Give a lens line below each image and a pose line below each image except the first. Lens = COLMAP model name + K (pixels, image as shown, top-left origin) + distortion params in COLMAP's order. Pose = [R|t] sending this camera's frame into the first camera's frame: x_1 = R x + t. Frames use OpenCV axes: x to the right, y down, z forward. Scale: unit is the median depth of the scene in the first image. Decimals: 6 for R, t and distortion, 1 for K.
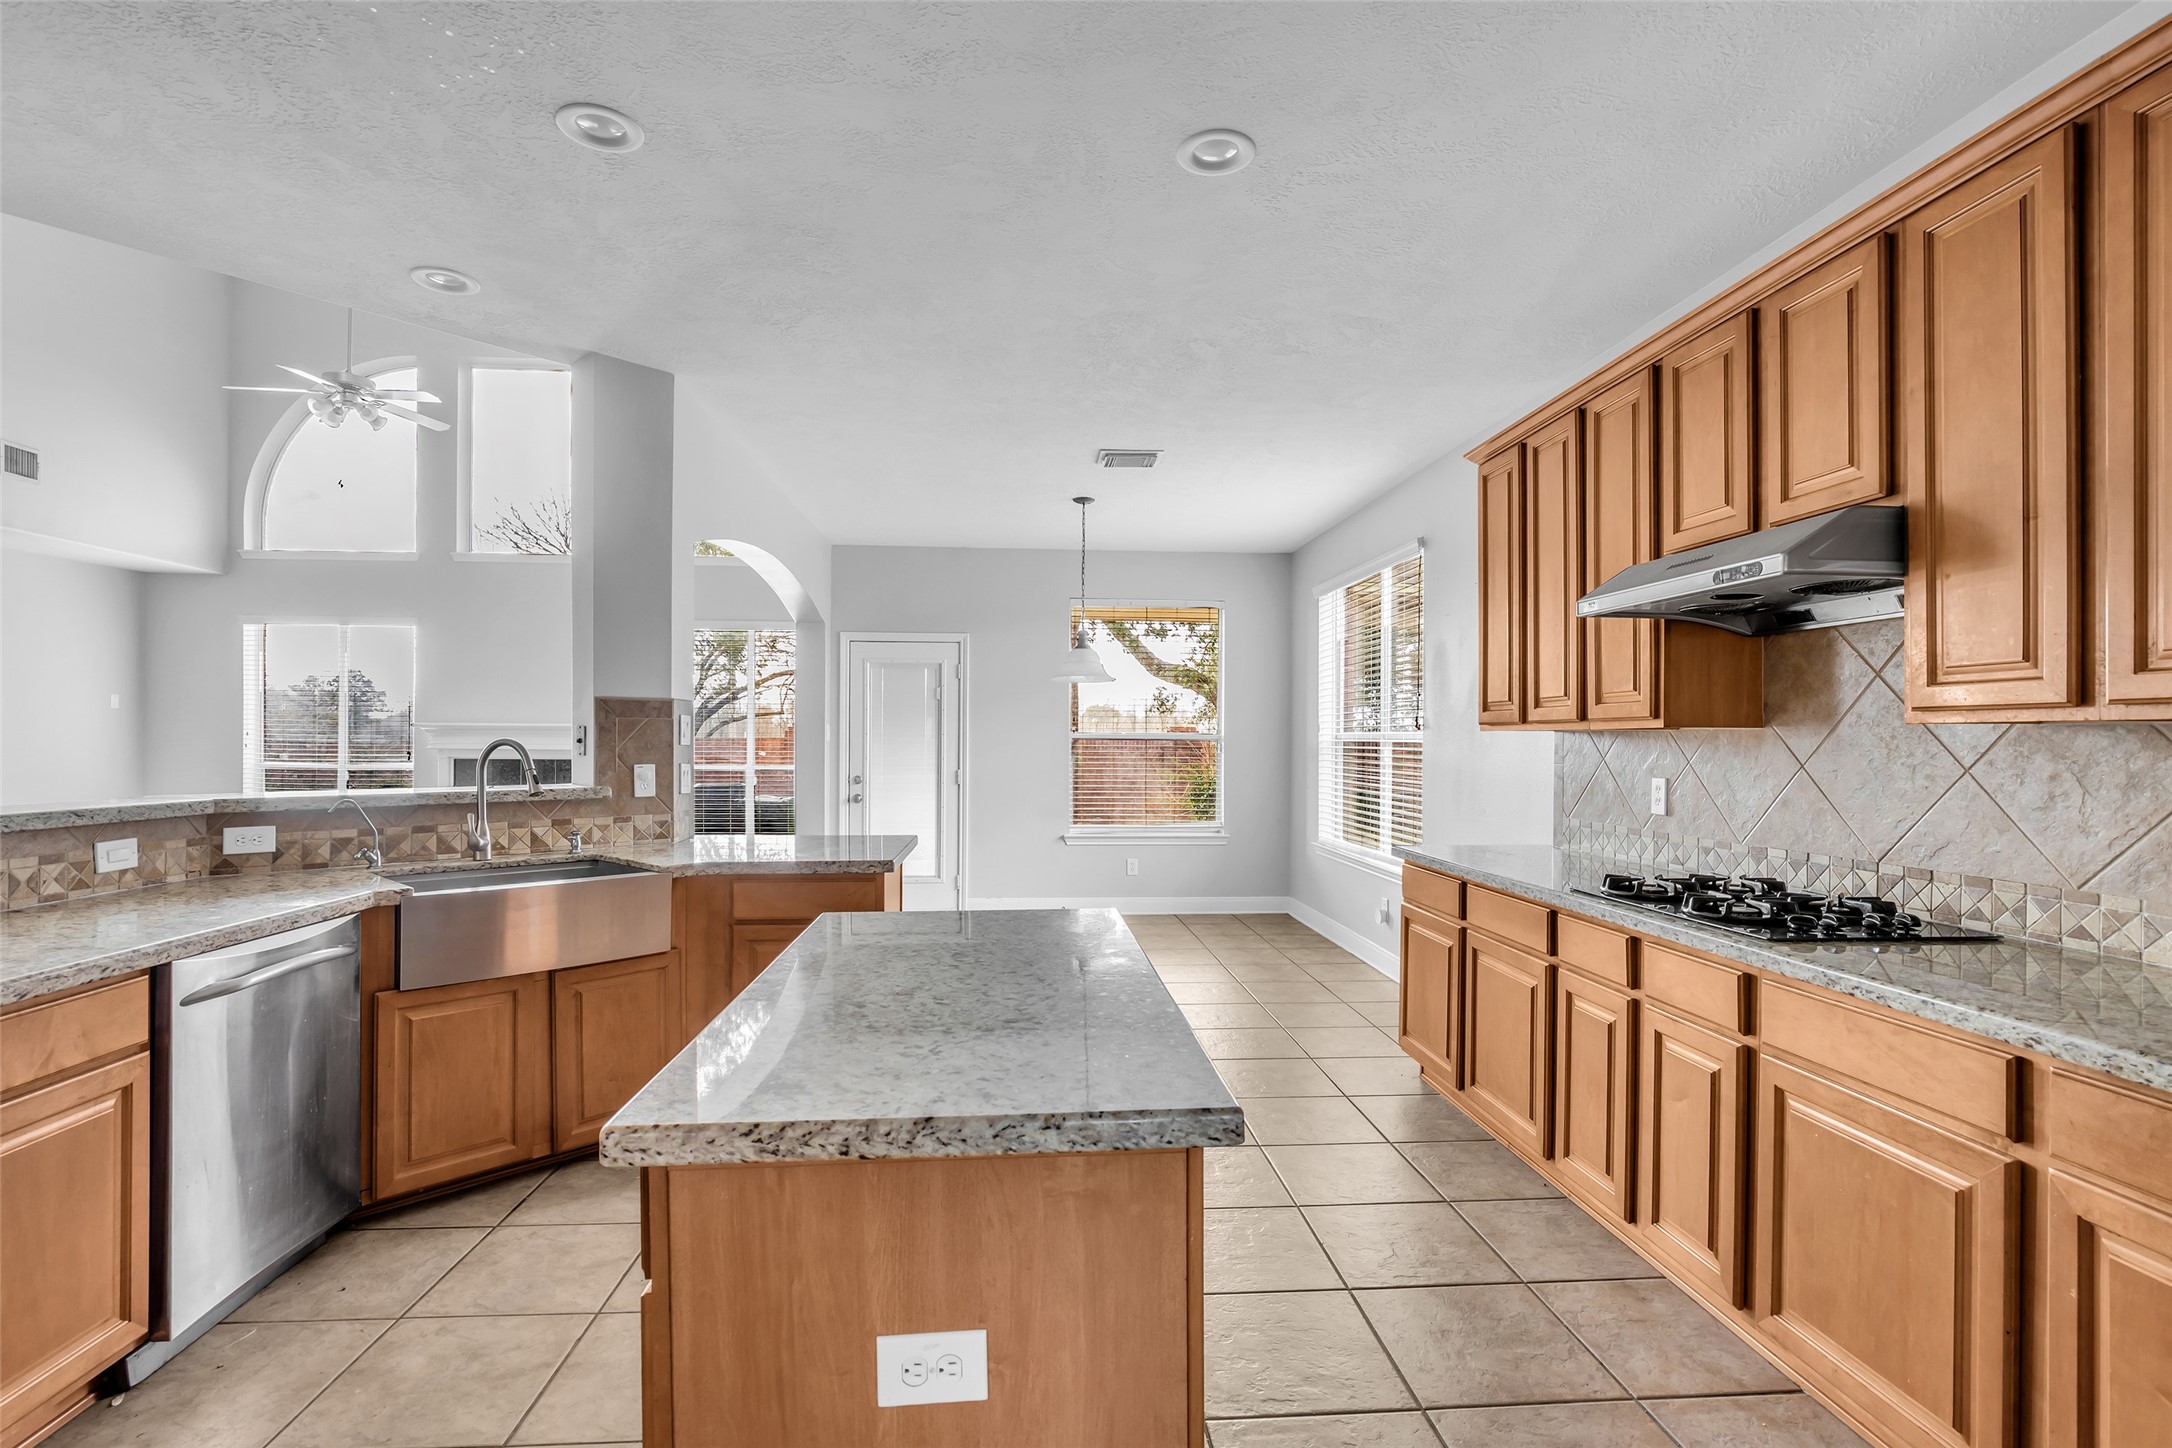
lens RADIAL K [[996.0, 0, 1076.7], [0, 996.0, 735.9], [0, 0, 1]] dist [-0.017835, 0.005182]
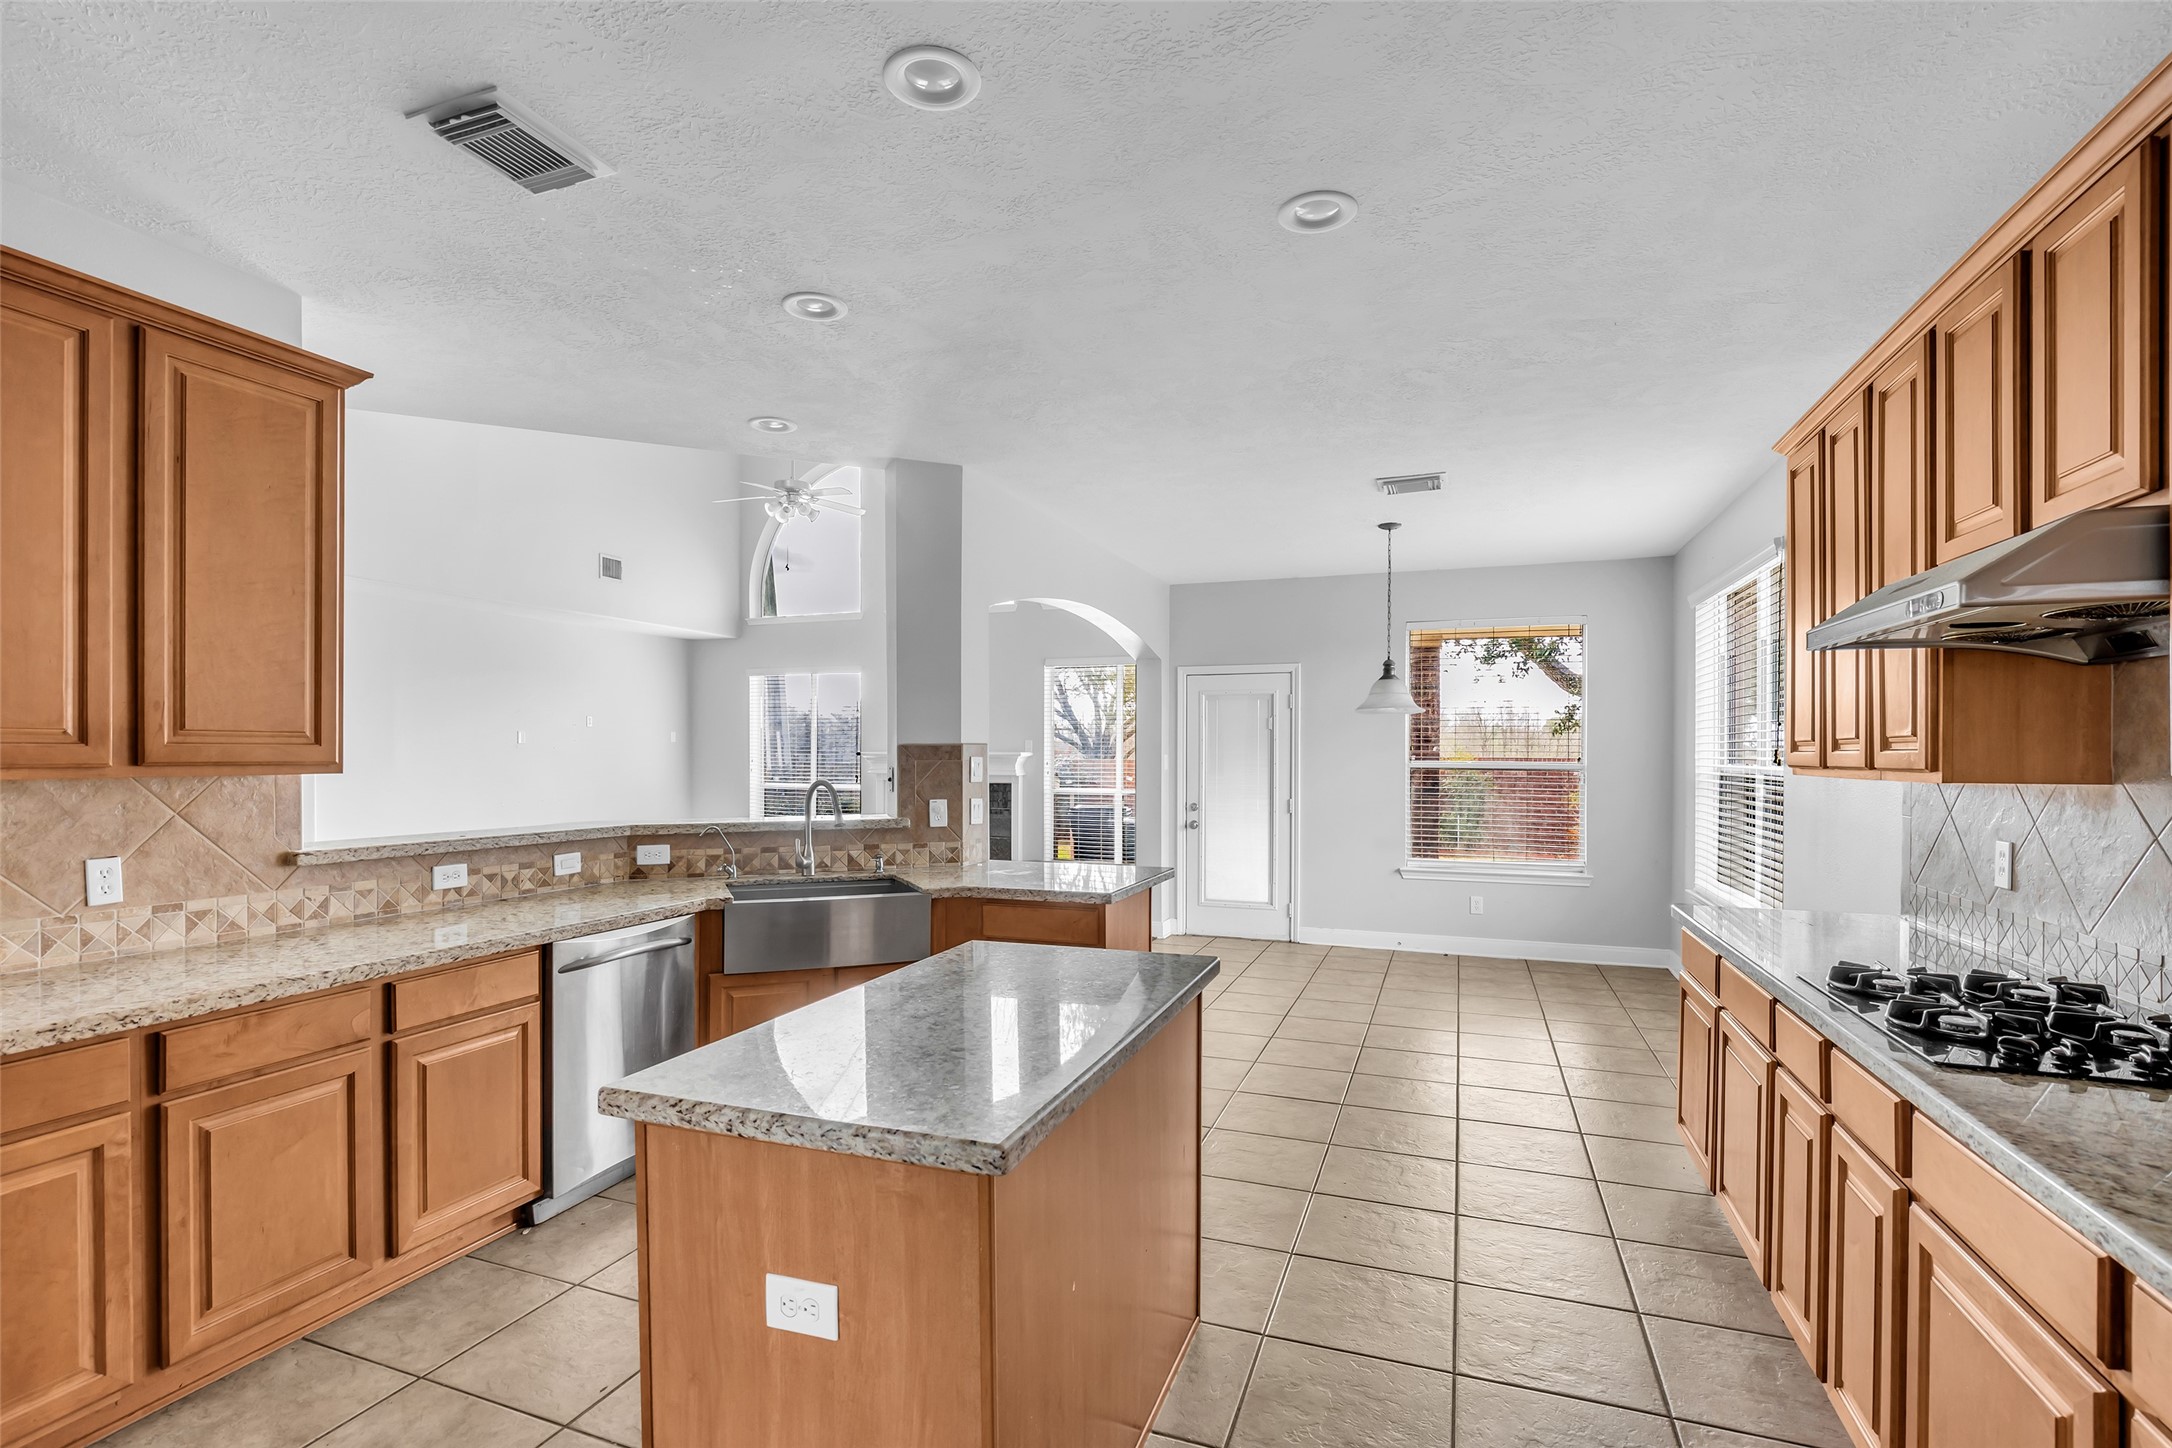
lens RADIAL K [[996.0, 0, 1081.2], [0, 996.0, 756.3], [0, 0, 1]] dist [-0.017835, 0.005182]
pose [[0.909273, -0.002016, -0.416195, 0.278921], [0.003814, 0.999987, 0.003487, -0.034230], [0.416183, -0.004758, 0.909269, -0.011770]]
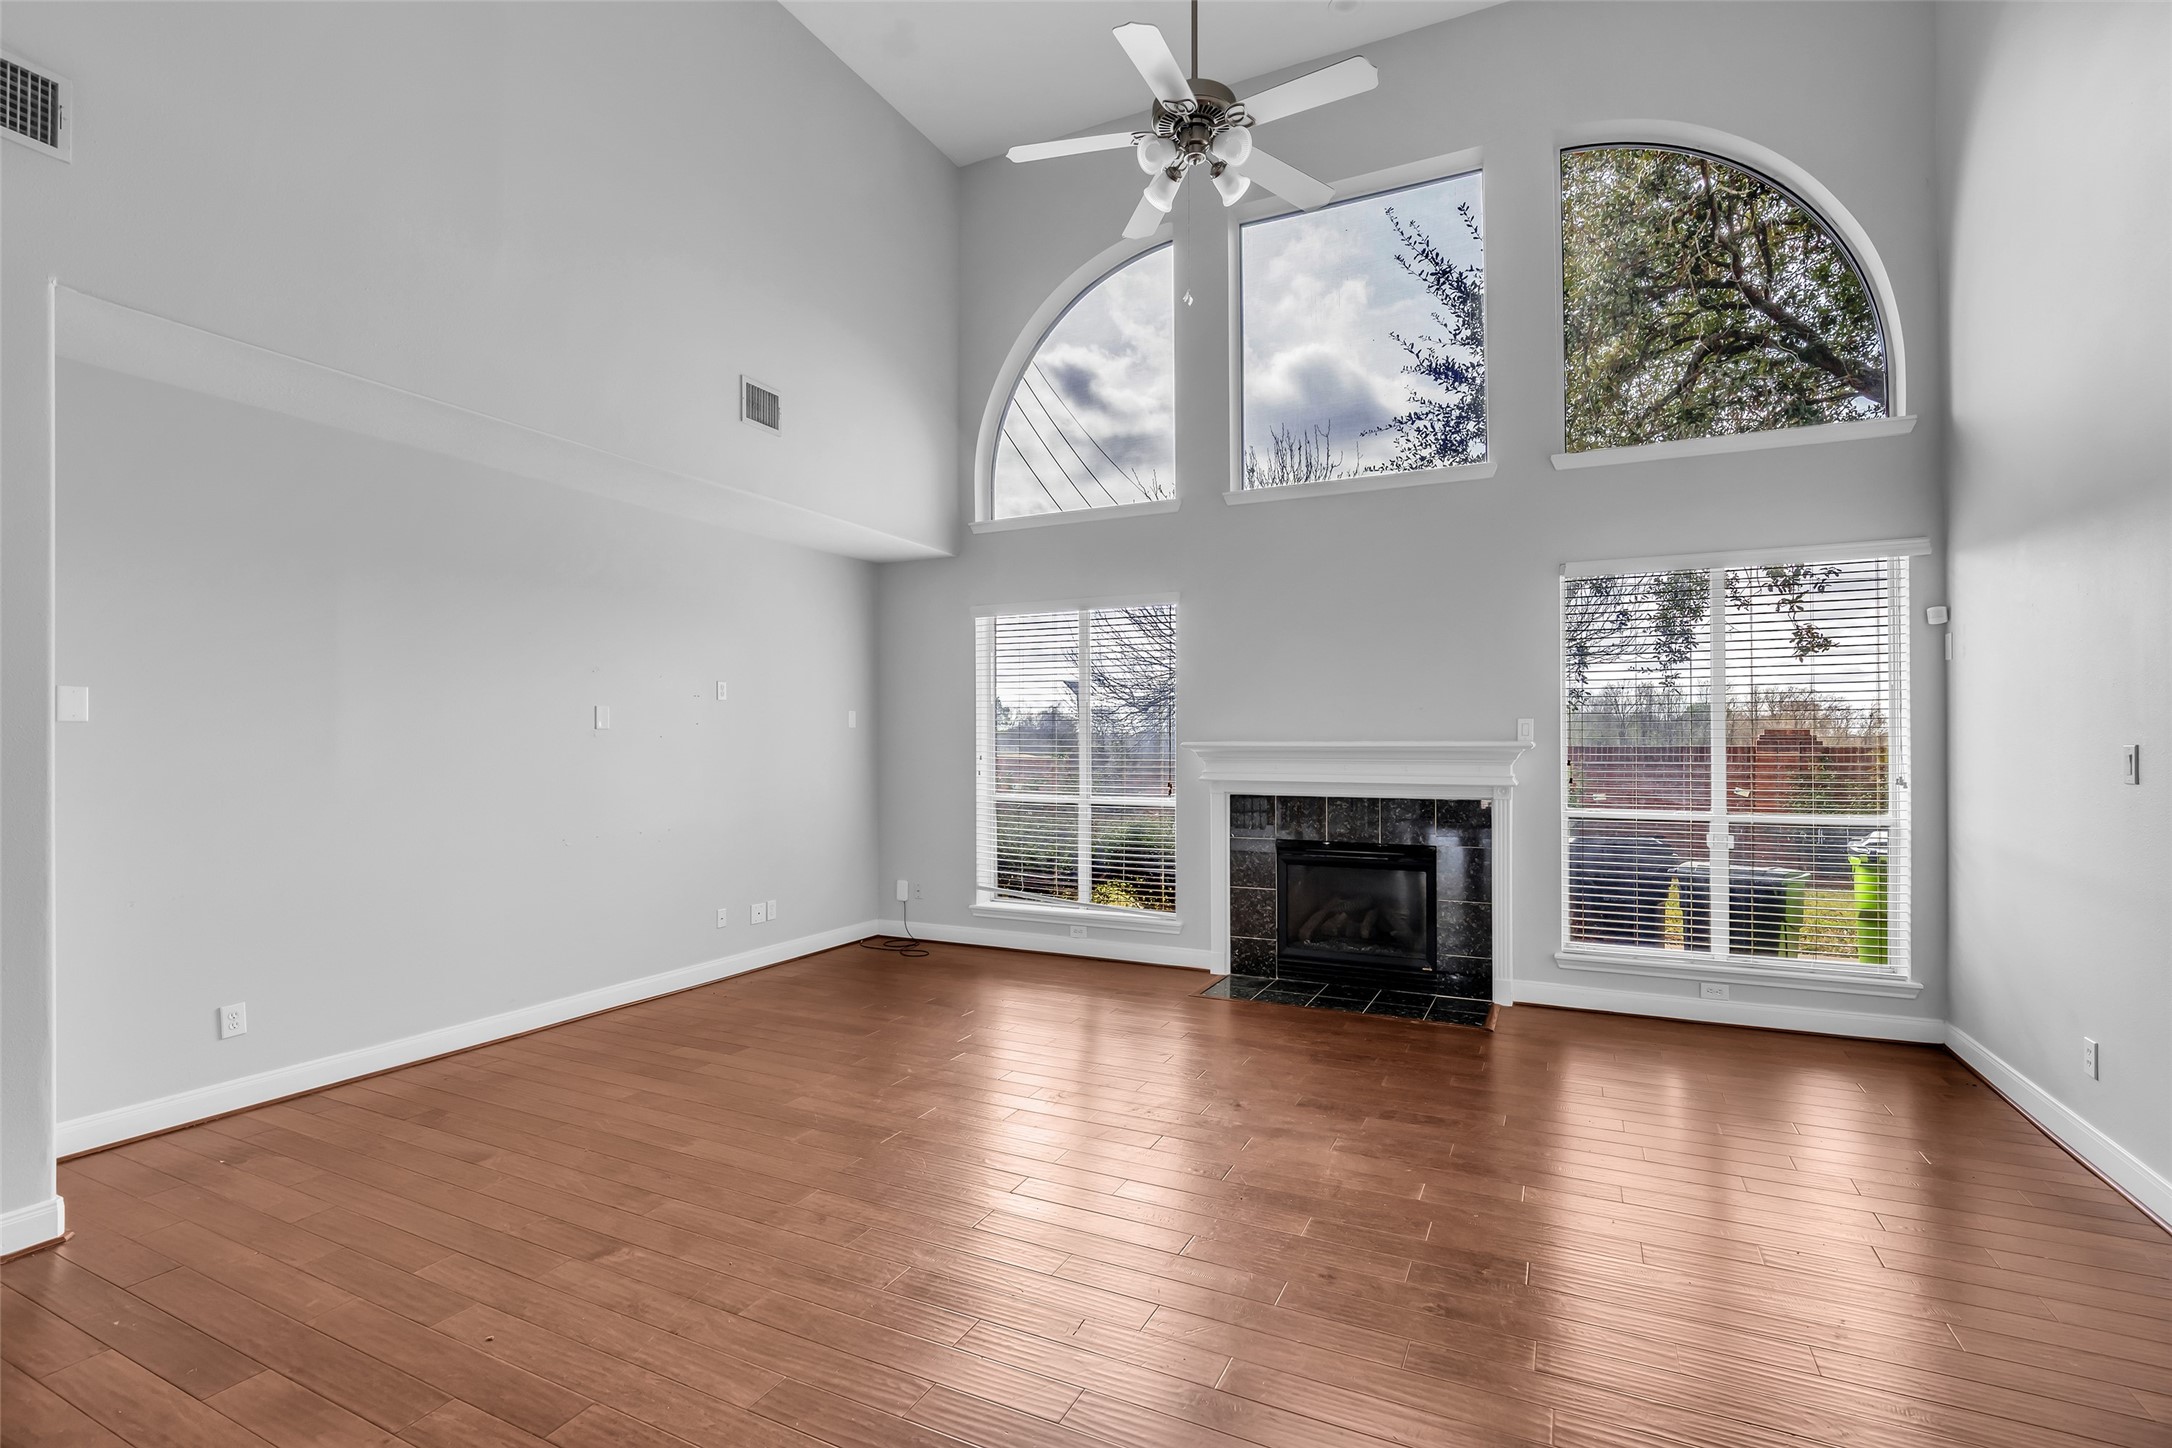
lens RADIAL K [[996.0, 0, 1086.4], [0, 996.0, 740.0], [0, 0, 1]] dist [-0.017835, 0.005182]
pose [[0.862340, -0.008295, -0.506263, -1.140904], [0.007668, 0.999965, -0.003323, -0.040005], [0.506272, -0.001016, 0.862373, 1.120926]]
